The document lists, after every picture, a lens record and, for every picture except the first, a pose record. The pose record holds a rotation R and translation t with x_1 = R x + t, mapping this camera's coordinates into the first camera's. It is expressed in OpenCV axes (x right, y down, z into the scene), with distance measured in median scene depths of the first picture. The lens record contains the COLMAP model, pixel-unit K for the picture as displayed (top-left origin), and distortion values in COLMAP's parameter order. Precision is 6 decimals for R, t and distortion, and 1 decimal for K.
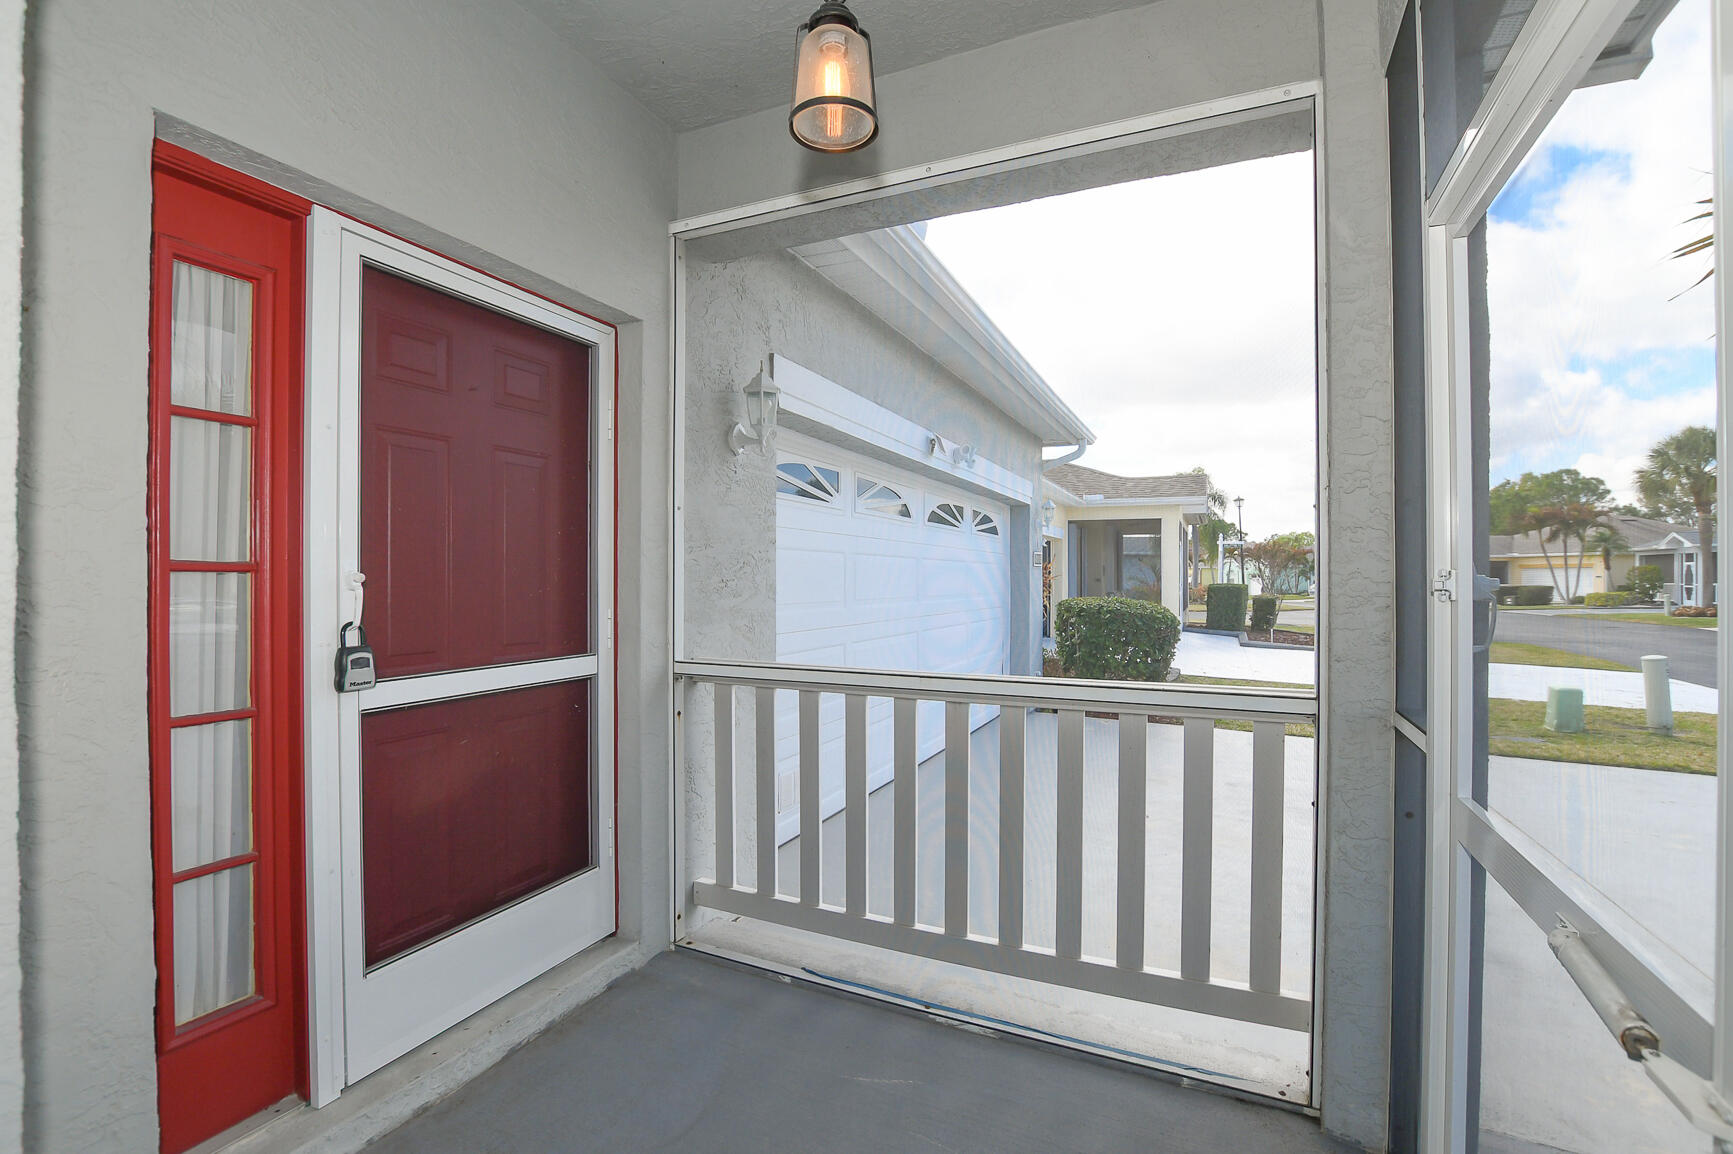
lens RADIAL K [[784.5, 0, 862.5], [0, 784.5, 574.9], [0, 0, 1]] dist [-0.028855, 0.001887]
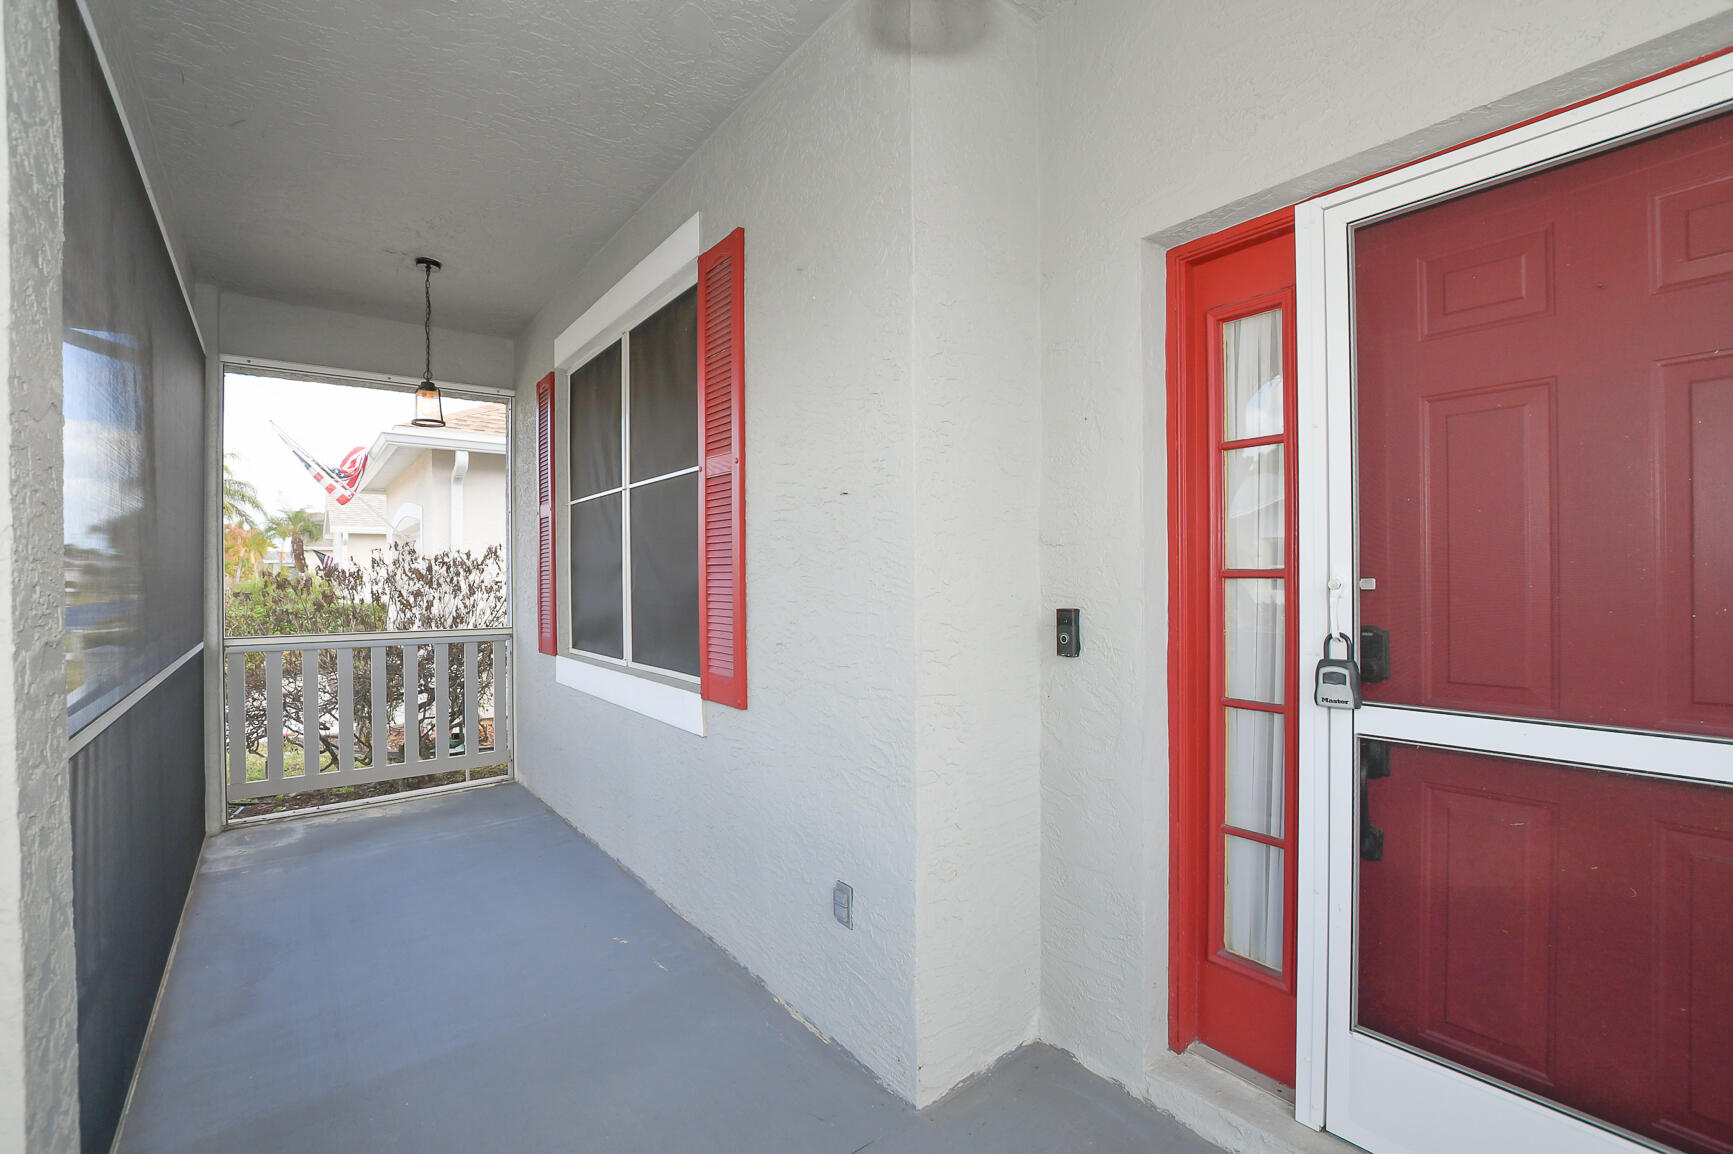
lens RADIAL K [[784.5, 0, 866.0], [0, 784.5, 579.4], [0, 0, 1]] dist [-0.028855, 0.001887]
pose [[-0.489152, 0.000777, -0.872198, 0.412347], [0.002989, 0.999995, -0.000786, -0.002468], [0.872193, -0.002991, -0.489152, 0.972974]]
